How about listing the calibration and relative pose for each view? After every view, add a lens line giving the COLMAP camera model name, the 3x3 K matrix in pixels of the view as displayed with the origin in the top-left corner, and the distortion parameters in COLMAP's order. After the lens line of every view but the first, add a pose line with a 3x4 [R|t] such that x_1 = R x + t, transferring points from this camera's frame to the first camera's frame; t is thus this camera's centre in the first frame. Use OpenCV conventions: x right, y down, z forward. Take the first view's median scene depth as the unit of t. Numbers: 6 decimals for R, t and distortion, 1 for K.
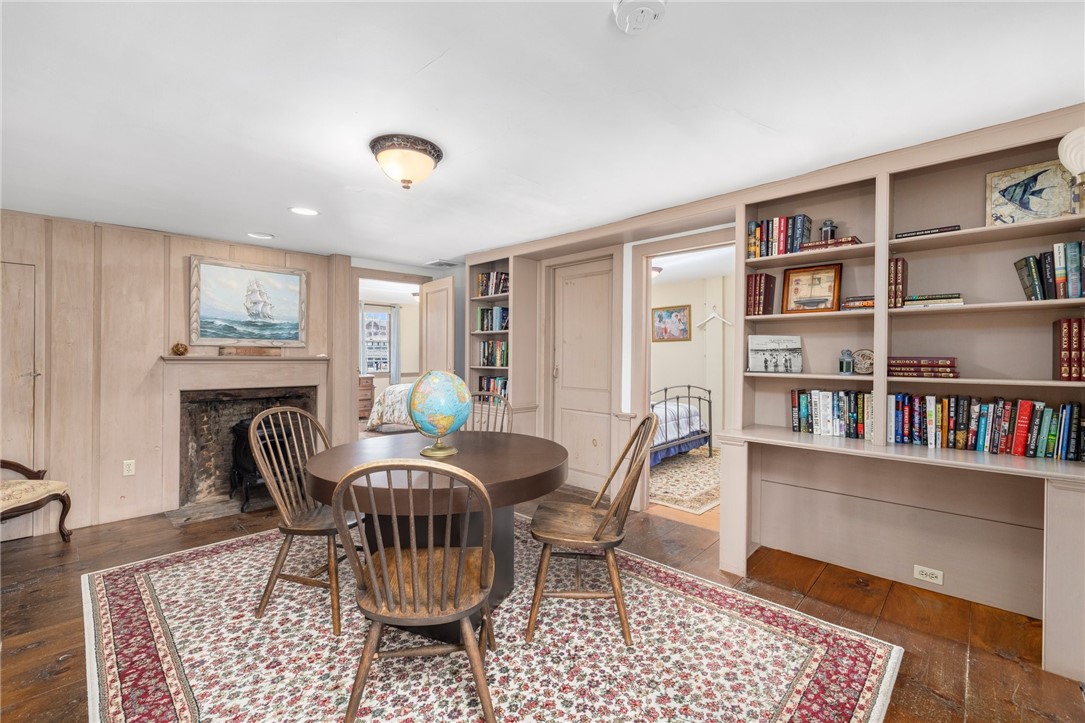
lens RADIAL K [[462.9, 0, 538.0], [0, 462.9, 361.7], [0, 0, 1]] dist [0.000846, -0.000451]
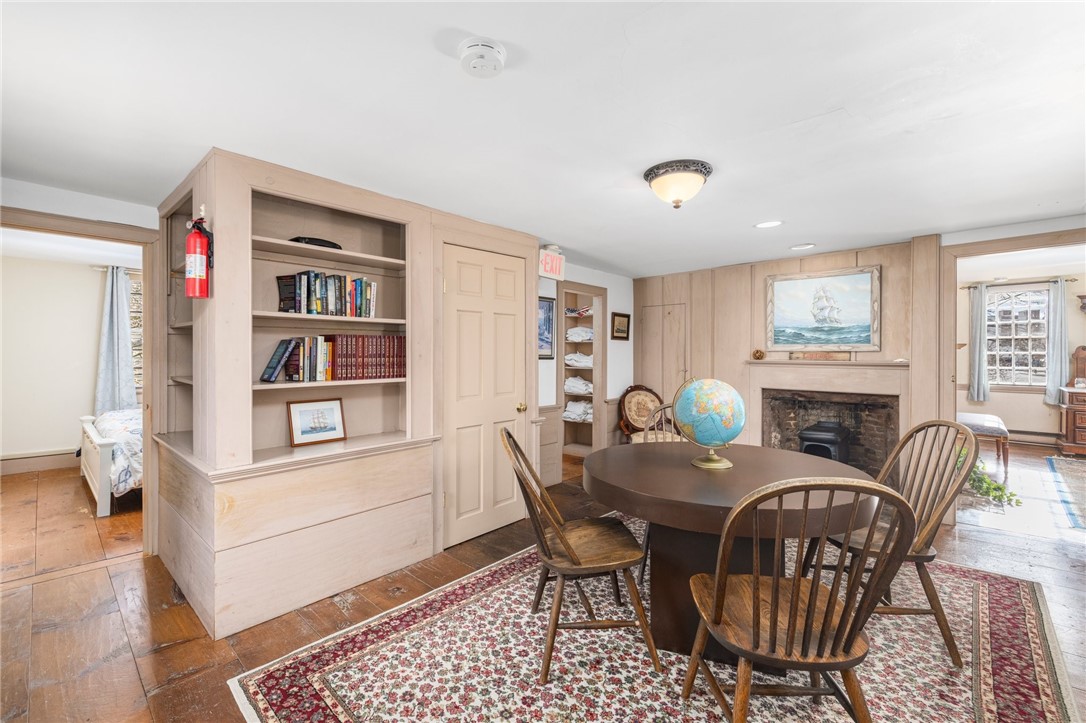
lens RADIAL K [[463.3, 0, 532.5], [0, 463.3, 355.0], [0, 0, 1]] dist [0.000846, -0.000451]
pose [[0.014758, -0.001759, -0.999890, 0.444512], [-0.016914, 0.999855, -0.002009, -0.012348], [0.999748, 0.016941, 0.014726, 0.369927]]
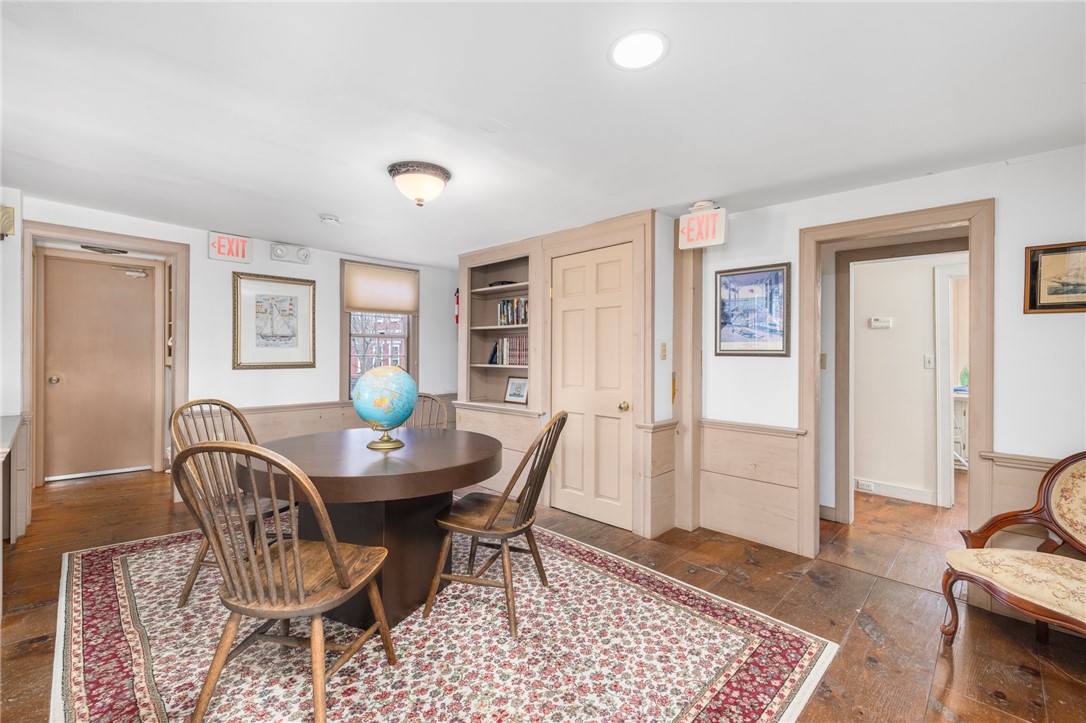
lens RADIAL K [[463.3, 0, 537.6], [0, 463.3, 354.4], [0, 0, 1]] dist [0.000846, -0.000451]
pose [[-0.999809, -0.014279, 0.013371, -0.340777], [-0.014050, 0.999756, 0.017072, -0.016198], [-0.013612, 0.016881, -0.999765, 1.220905]]
